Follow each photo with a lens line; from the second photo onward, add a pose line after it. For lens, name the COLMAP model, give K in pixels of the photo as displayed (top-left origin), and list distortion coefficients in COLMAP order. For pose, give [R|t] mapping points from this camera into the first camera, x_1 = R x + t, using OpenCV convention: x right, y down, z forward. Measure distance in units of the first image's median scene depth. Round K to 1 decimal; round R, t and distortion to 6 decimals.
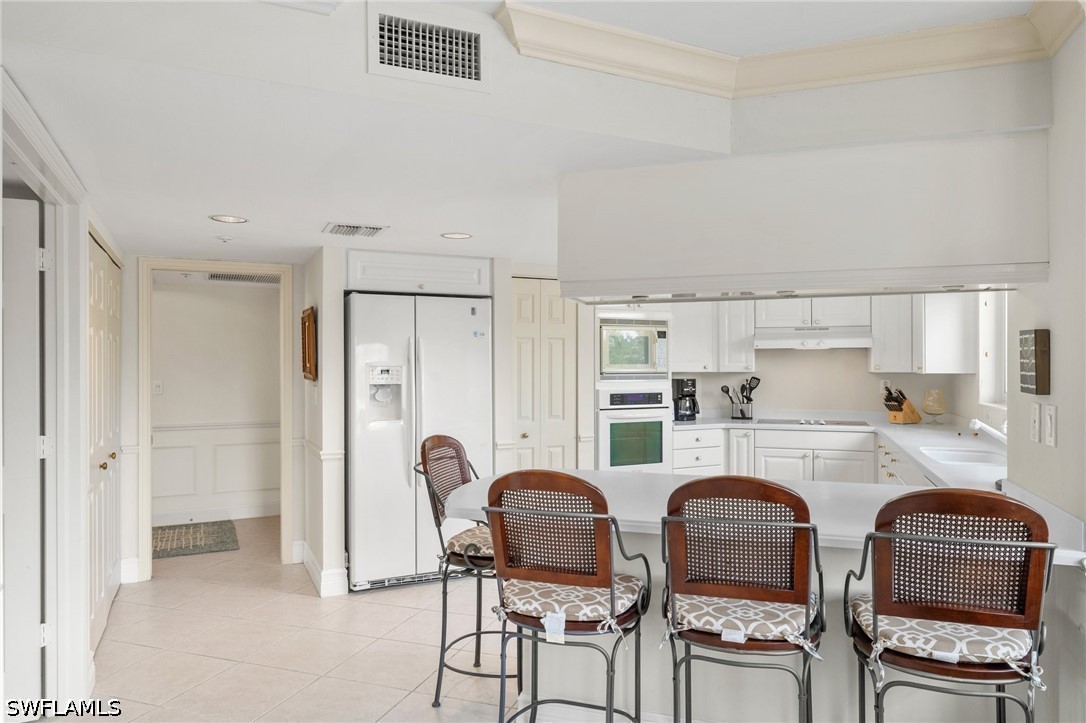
lens RADIAL K [[709.3, 0, 543.5], [0, 709.3, 359.1], [0, 0, 1]] dist [-0.002131, -0.000165]
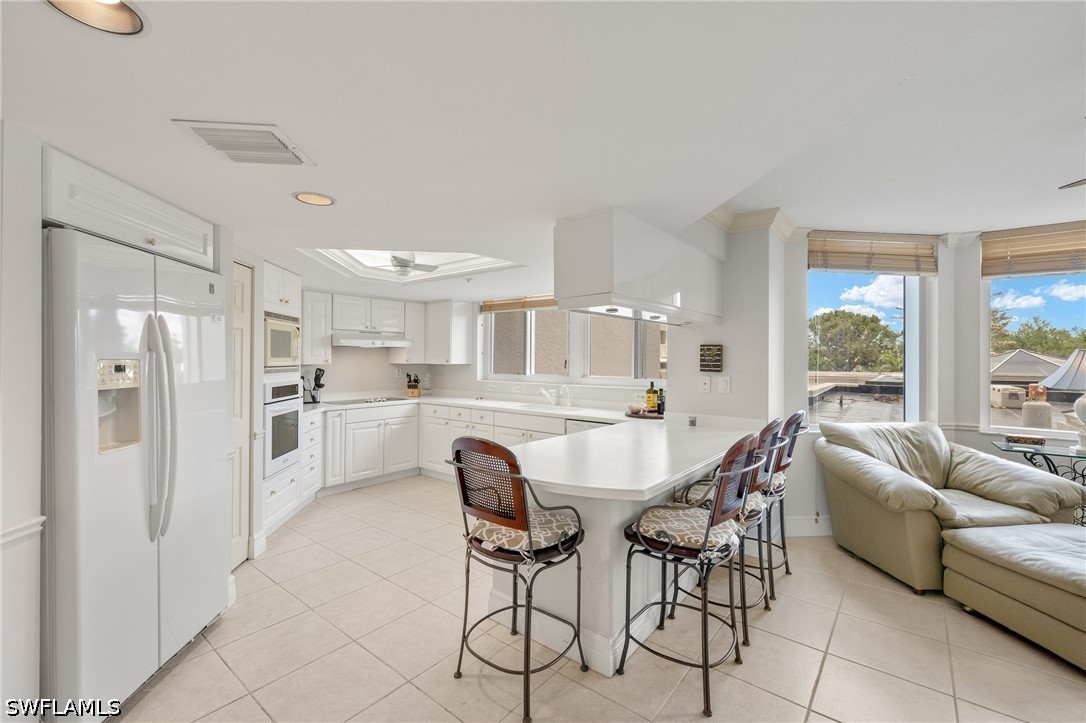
lens RADIAL K [[464.1, 0, 543.2], [0, 464.1, 358.7], [0, 0, 1]] dist [0.001616, -0.000089]
pose [[0.330531, 0.003091, 0.943790, -0.377906], [-0.010766, 0.999942, 0.000496, 0.004167], [-0.943734, -0.010325, 0.330545, 0.405621]]
